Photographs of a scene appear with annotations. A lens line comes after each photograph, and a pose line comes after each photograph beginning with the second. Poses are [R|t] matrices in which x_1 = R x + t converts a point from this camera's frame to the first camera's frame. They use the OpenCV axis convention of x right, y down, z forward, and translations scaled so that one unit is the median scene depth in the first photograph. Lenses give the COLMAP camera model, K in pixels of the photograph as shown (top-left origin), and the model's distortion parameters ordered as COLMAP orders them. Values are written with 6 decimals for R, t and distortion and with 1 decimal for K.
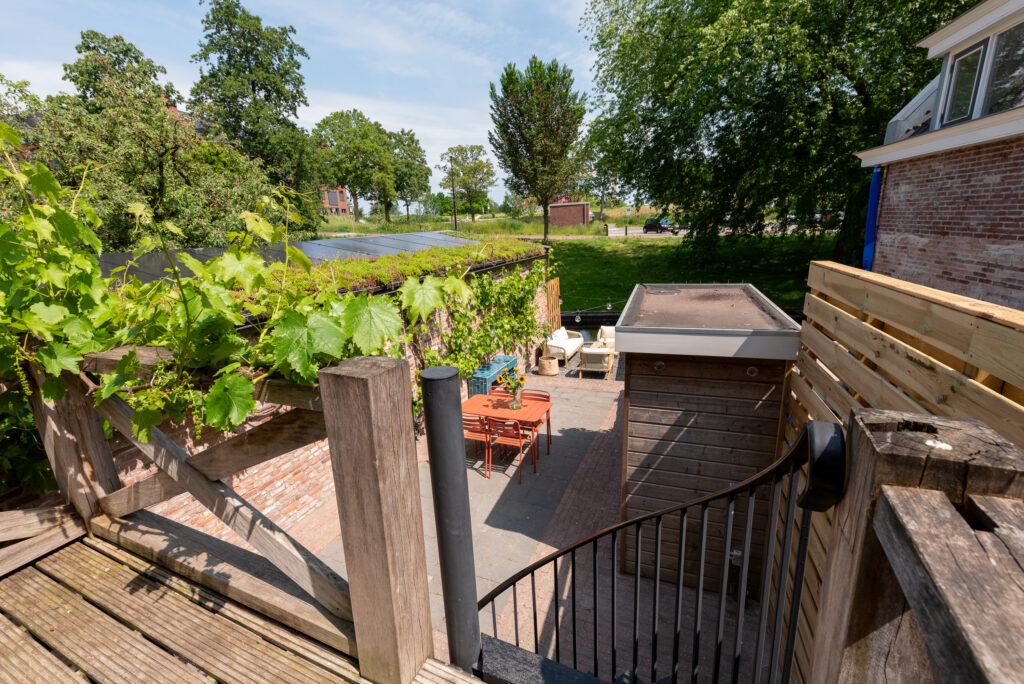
lens RADIAL K [[438.2, 0, 512.0], [0, 438.2, 342.0], [0, 0, 1]] dist [0.020552, -0.010476]
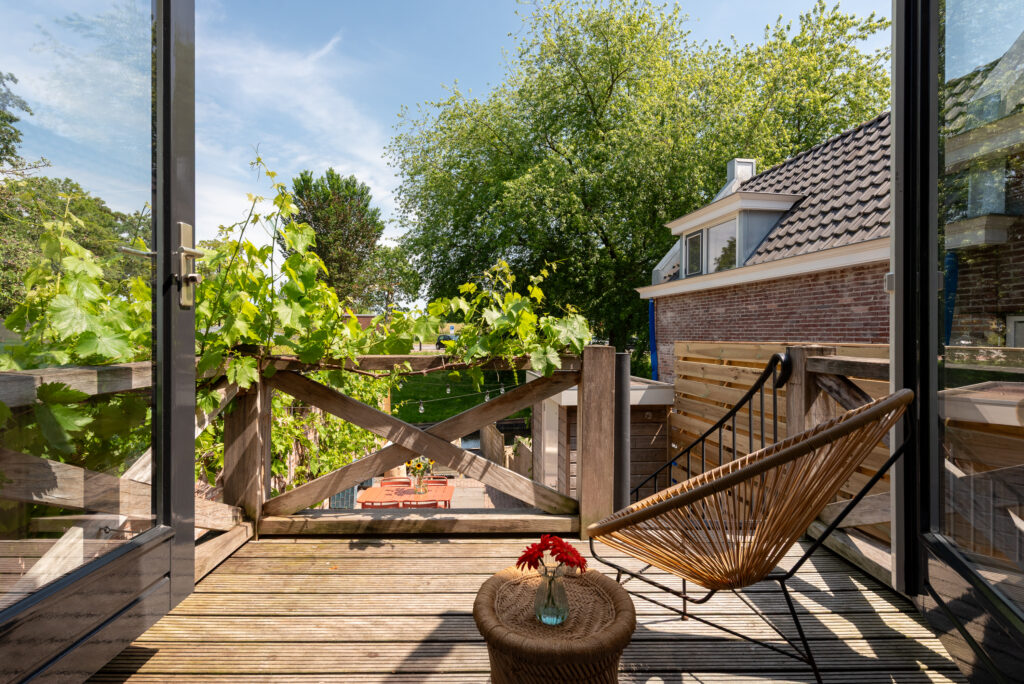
lens RADIAL K [[496.2, 0, 508.5], [0, 496.2, 341.0], [0, 0, 1]] dist [-0.001026, -0.000652]
pose [[0.893619, 0.049452, 0.446095, -0.158608], [0.068886, 0.967024, -0.245192, 0.051098], [-0.443509, 0.249838, 0.860744, -0.072173]]
